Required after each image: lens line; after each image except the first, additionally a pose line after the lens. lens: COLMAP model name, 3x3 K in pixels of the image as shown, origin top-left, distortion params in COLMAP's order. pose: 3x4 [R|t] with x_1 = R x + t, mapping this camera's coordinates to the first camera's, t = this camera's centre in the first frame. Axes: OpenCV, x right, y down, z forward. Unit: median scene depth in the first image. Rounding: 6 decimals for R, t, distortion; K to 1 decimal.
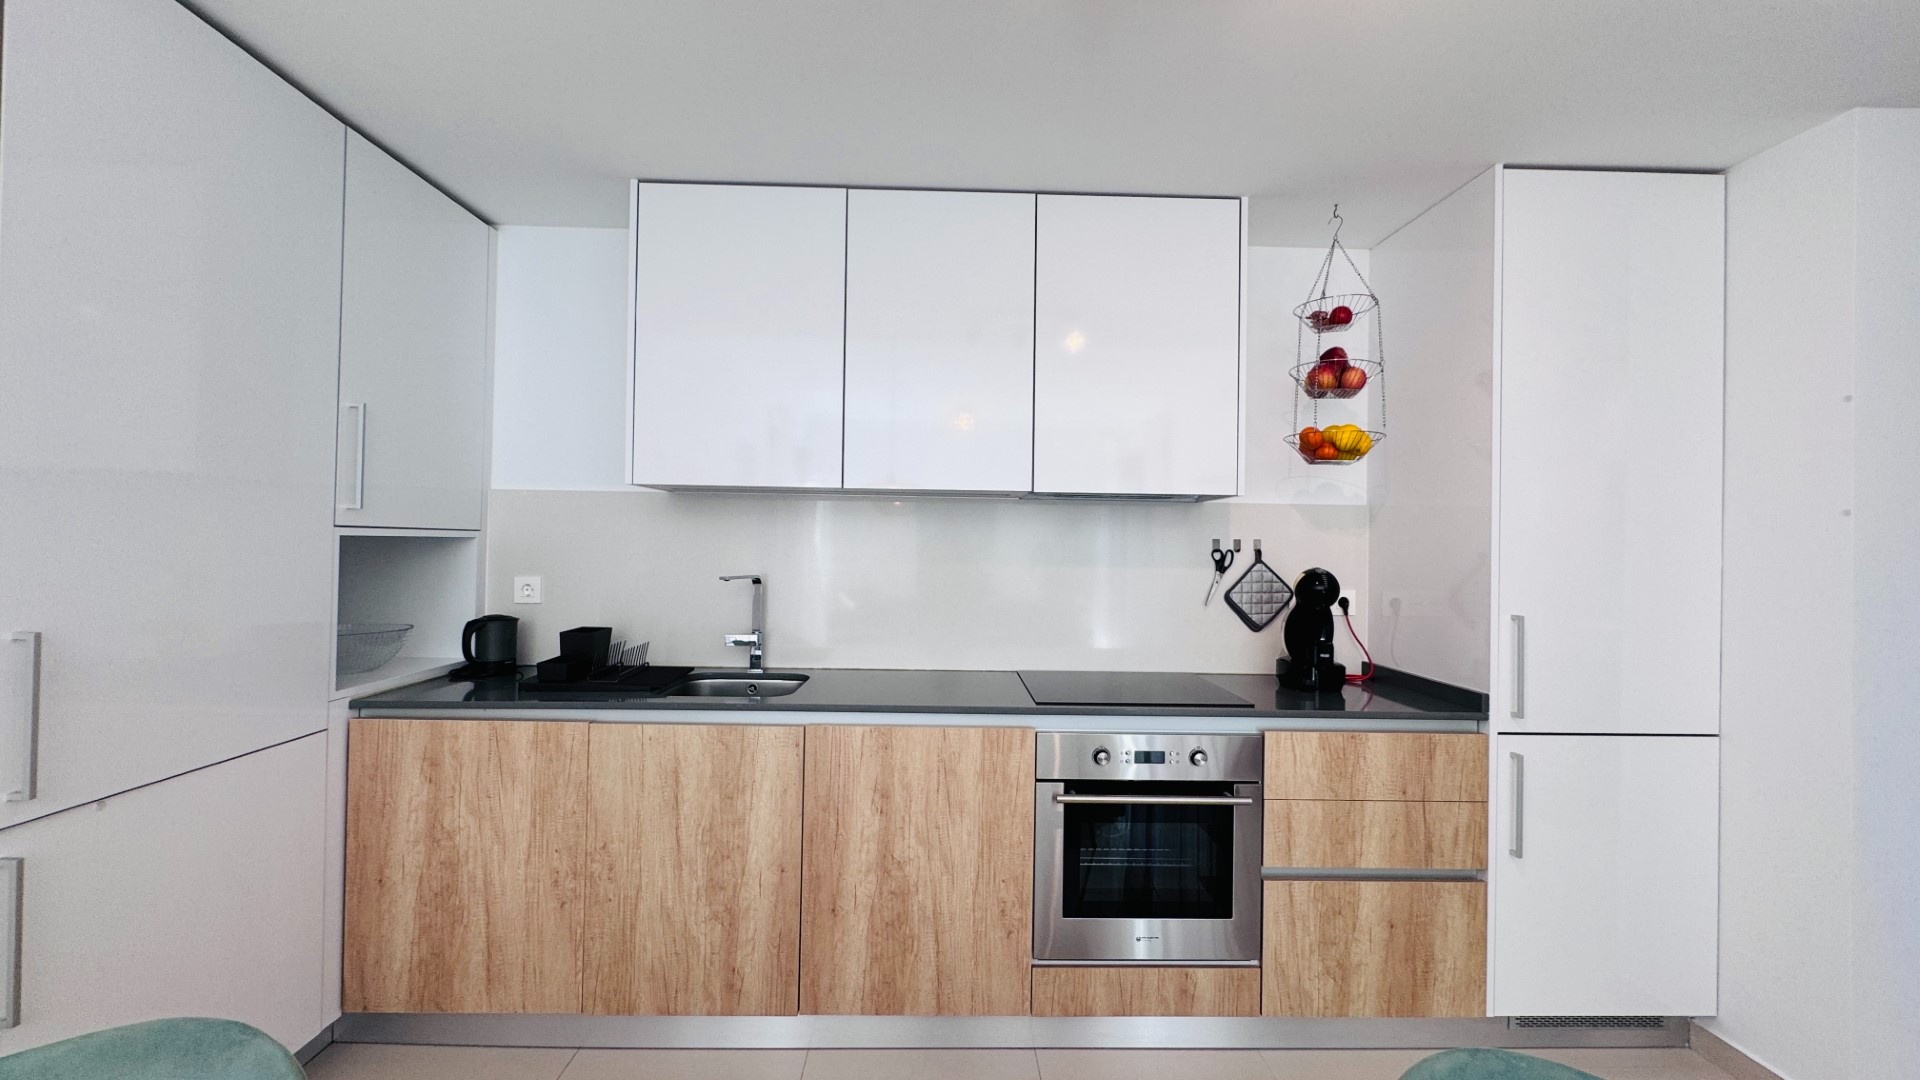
lens RADIAL K [[763.7, 0, 958.0], [0, 763.7, 539.6], [0, 0, 1]] dist [-0.001056, 0.000256]
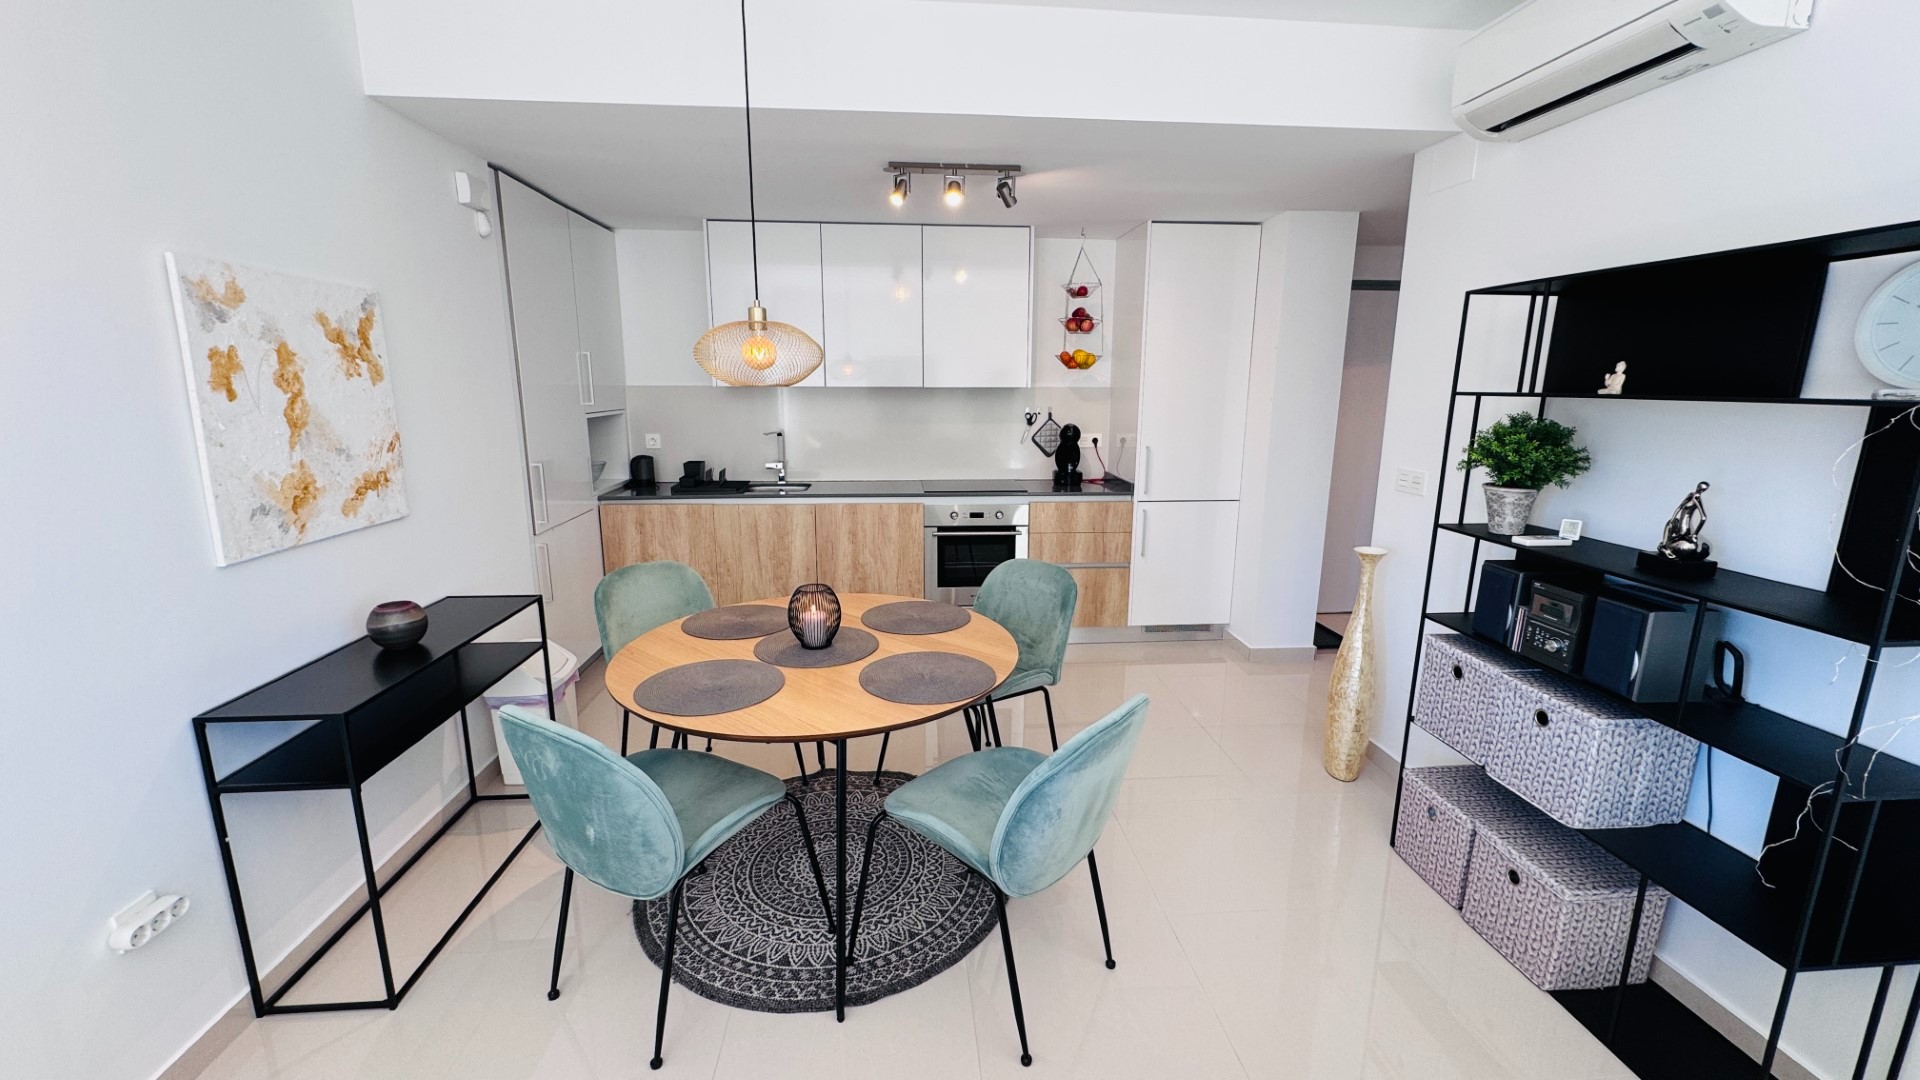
lens RADIAL K [[763.7, 0, 958.0], [0, 763.7, 539.6], [0, 0, 1]] dist [-0.001056, 0.000256]
pose [[0.998014, -0.024140, 0.058188, 0.063113], [0.011284, 0.977233, 0.211868, -0.093862], [-0.061977, -0.210790, 0.975565, -0.995383]]
